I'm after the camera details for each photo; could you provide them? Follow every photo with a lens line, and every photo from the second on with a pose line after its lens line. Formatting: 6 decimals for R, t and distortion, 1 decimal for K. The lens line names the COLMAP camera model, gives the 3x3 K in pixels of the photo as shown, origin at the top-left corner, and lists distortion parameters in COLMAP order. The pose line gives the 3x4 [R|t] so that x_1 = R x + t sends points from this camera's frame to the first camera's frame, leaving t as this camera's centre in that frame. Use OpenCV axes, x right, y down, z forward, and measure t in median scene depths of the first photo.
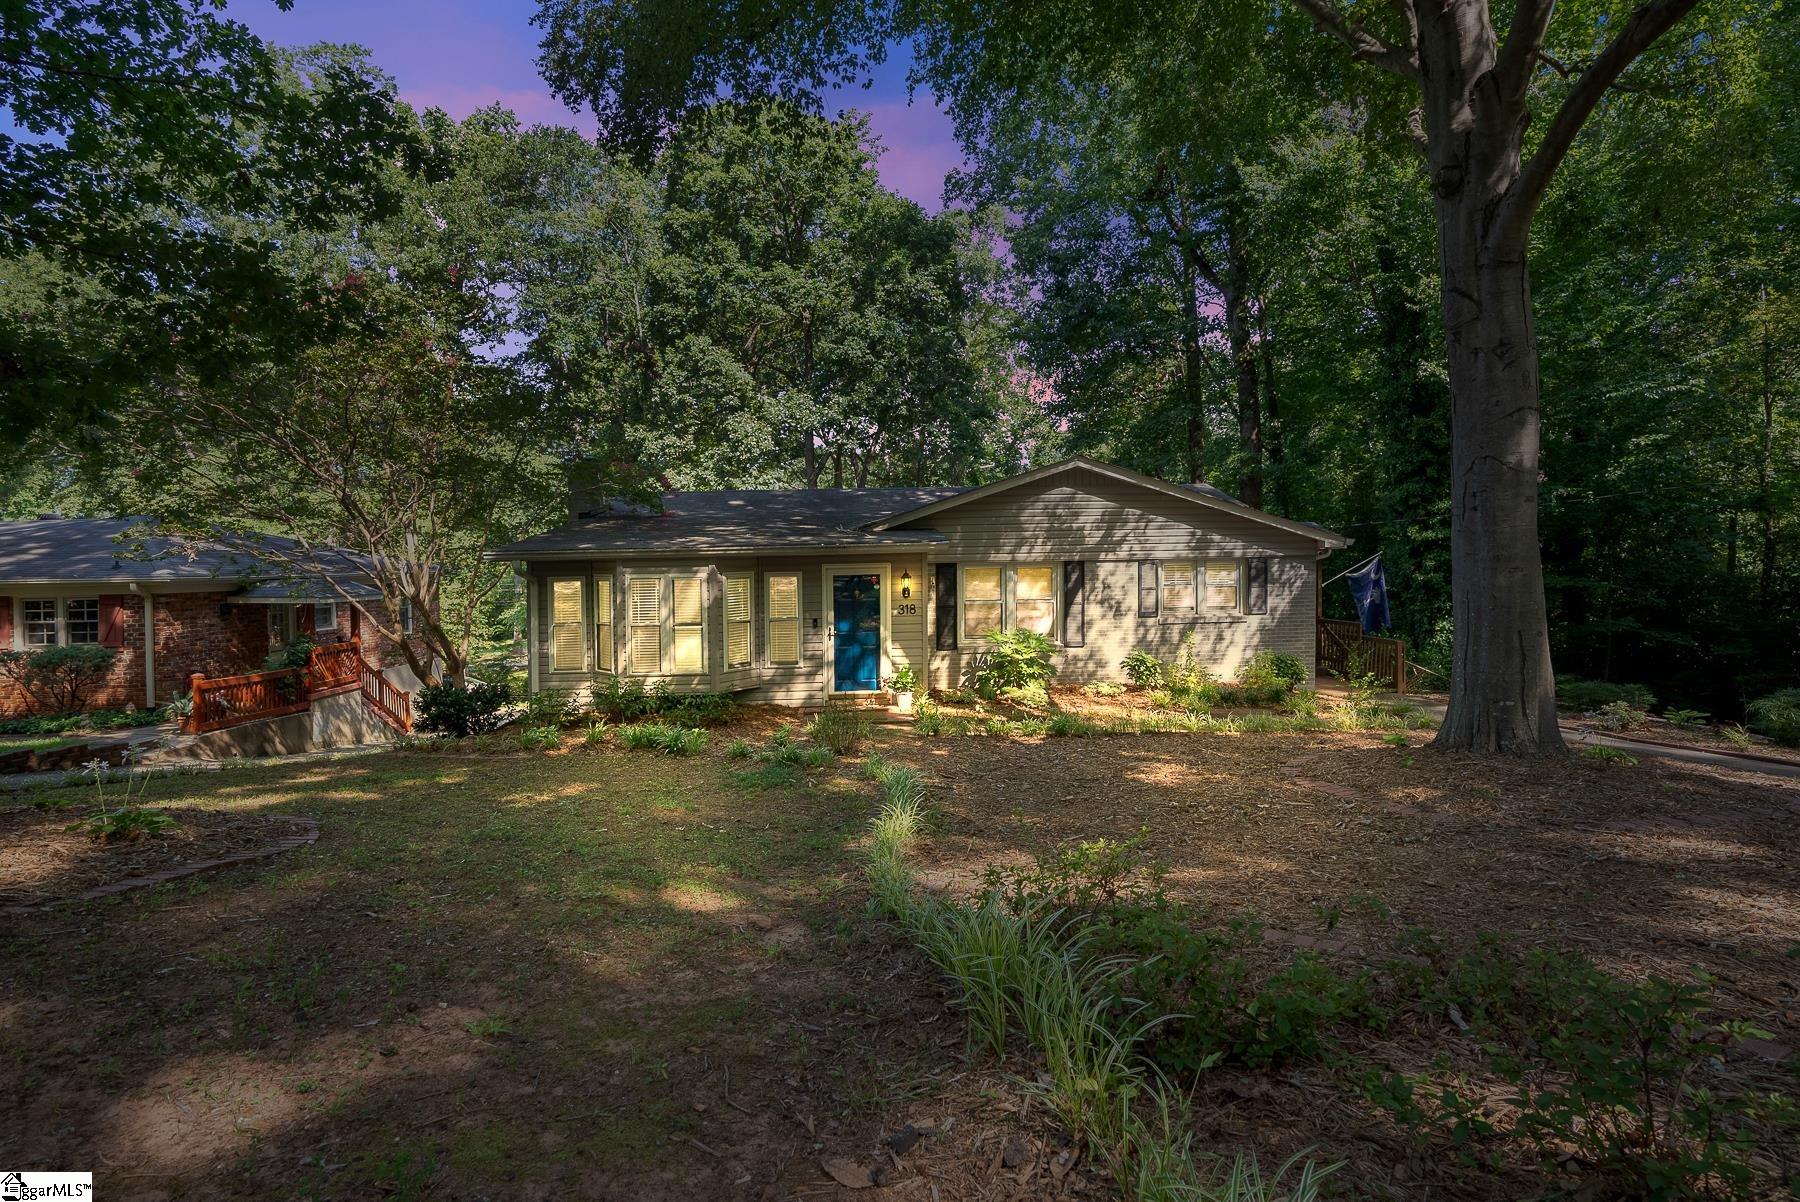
lens RADIAL K [[848.5, 0, 905.0], [0, 848.5, 593.8], [0, 0, 1]] dist [-0.004915, -0.000005]
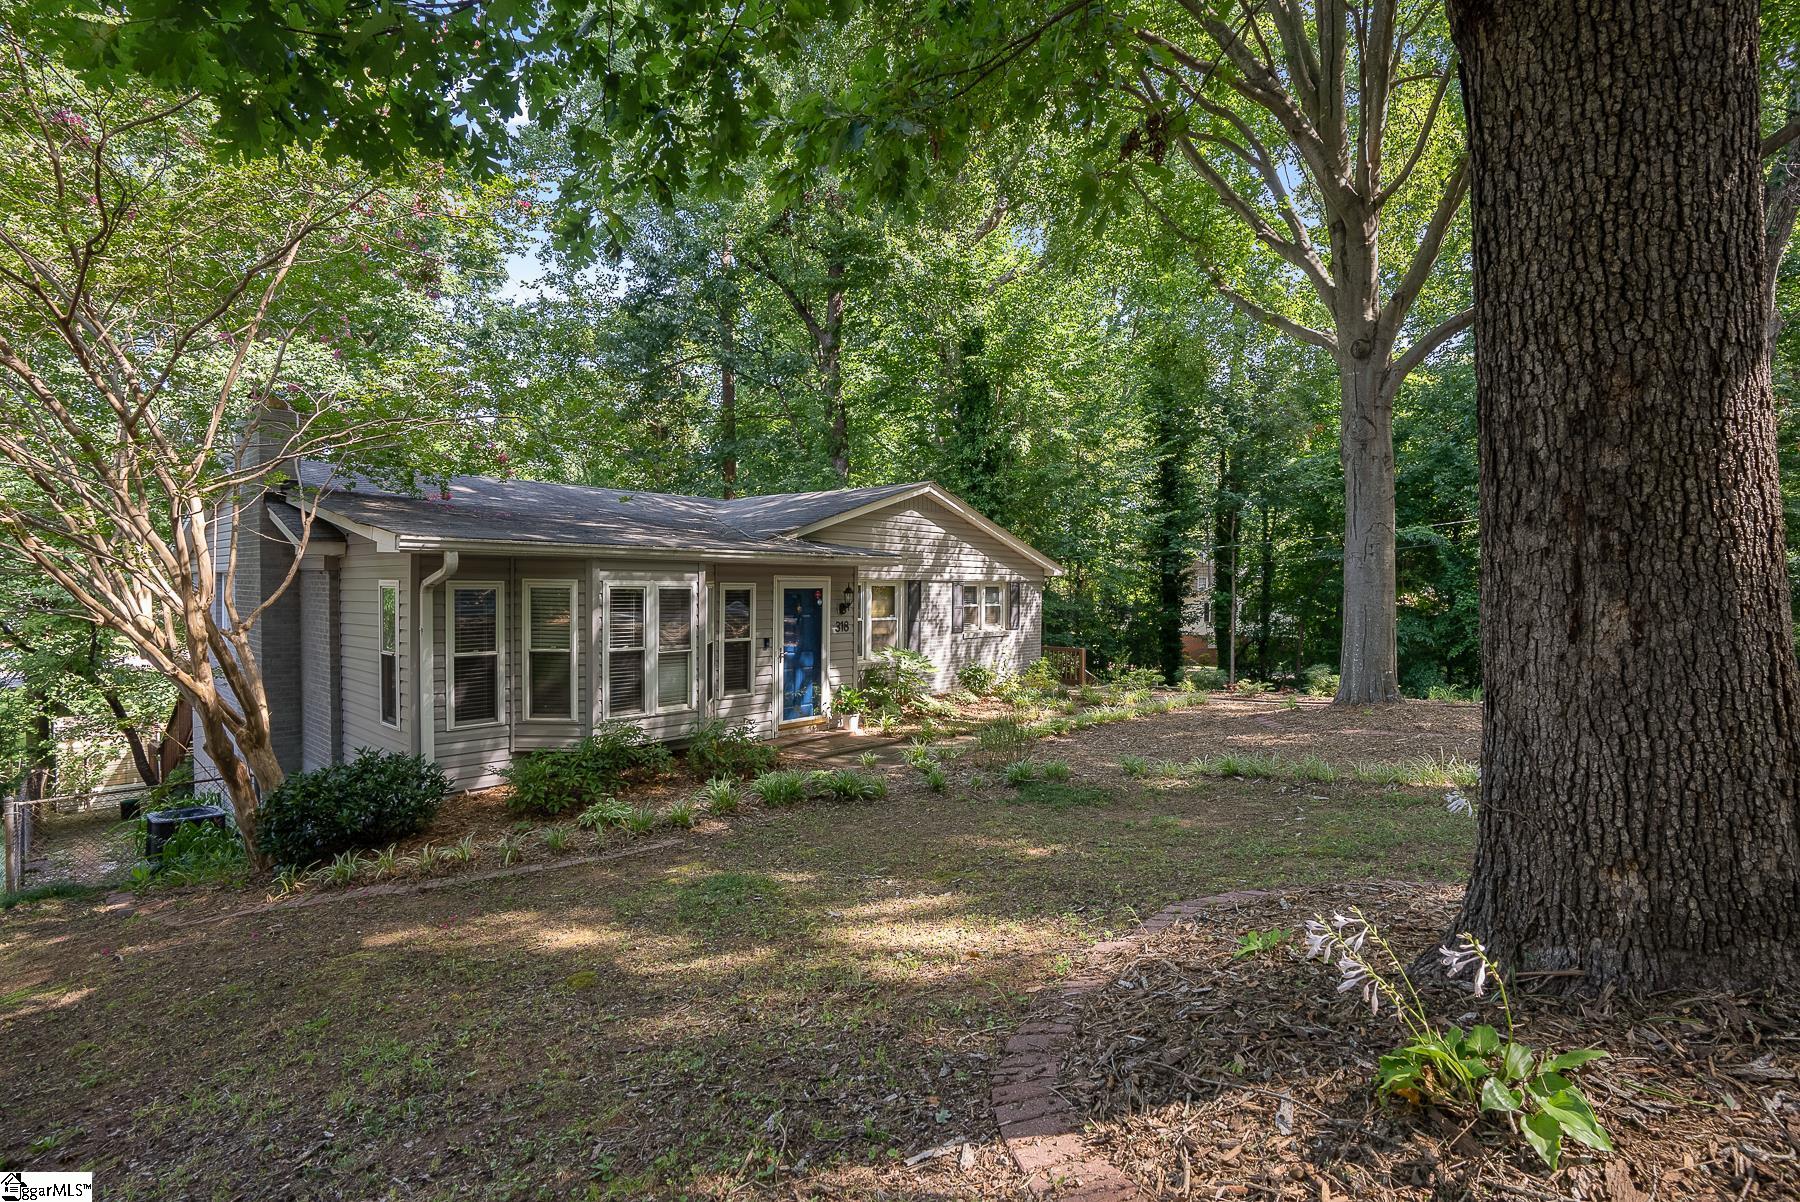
lens RADIAL K [[848.5, 0, 909.3], [0, 848.5, 604.1], [0, 0, 1]] dist [-0.004915, -0.000005]
pose [[0.752576, 0.010878, 0.658416, -0.498741], [-0.007784, 0.999941, -0.007623, -0.002295], [-0.658459, 0.000612, 0.752616, 0.209263]]
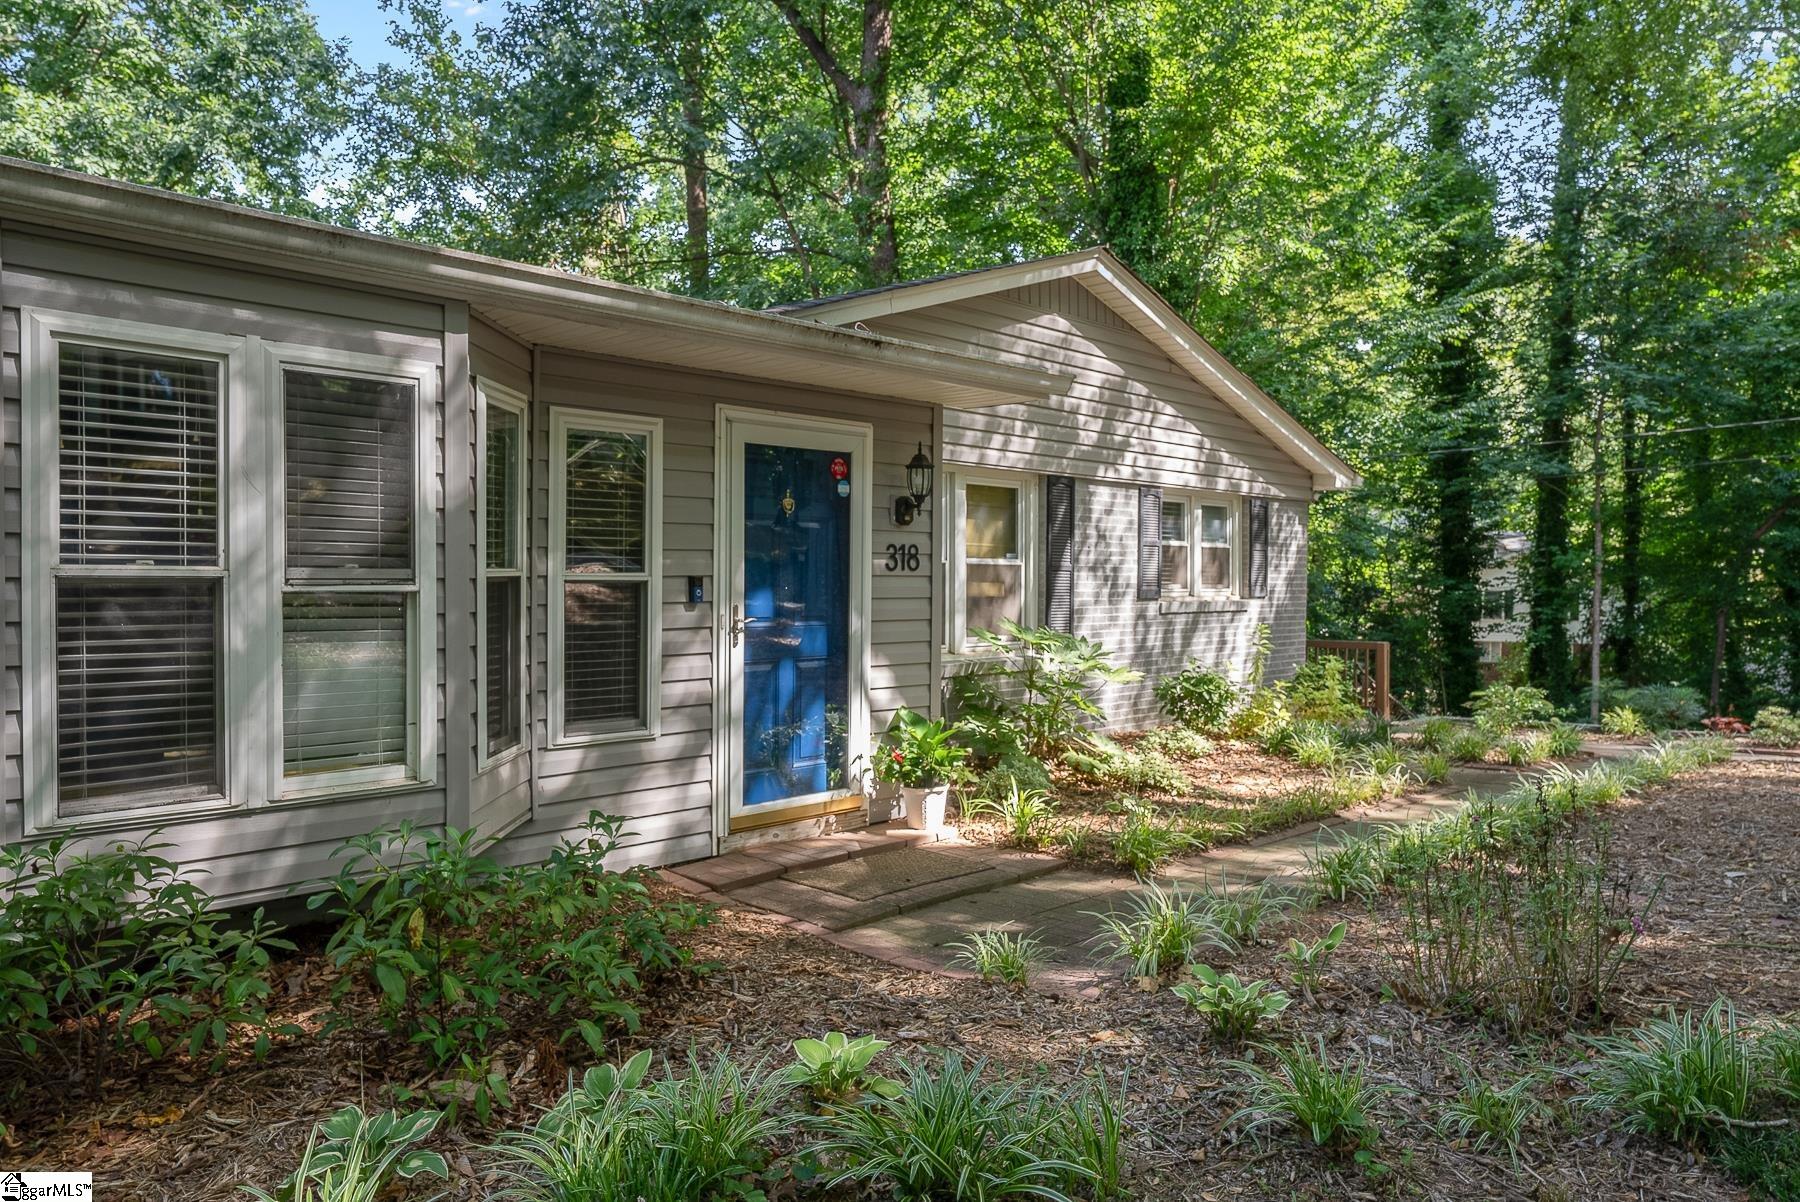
lens RADIAL K [[1218.5, 0, 906.4], [0, 1218.5, 599.2], [0, 0, 1]] dist [0.060100, 0.003090]
pose [[0.791513, 0.011663, 0.611041, -0.277128], [-0.007432, 0.999928, -0.009458, 0.034719], [-0.611107, 0.002945, 0.791543, 0.517361]]
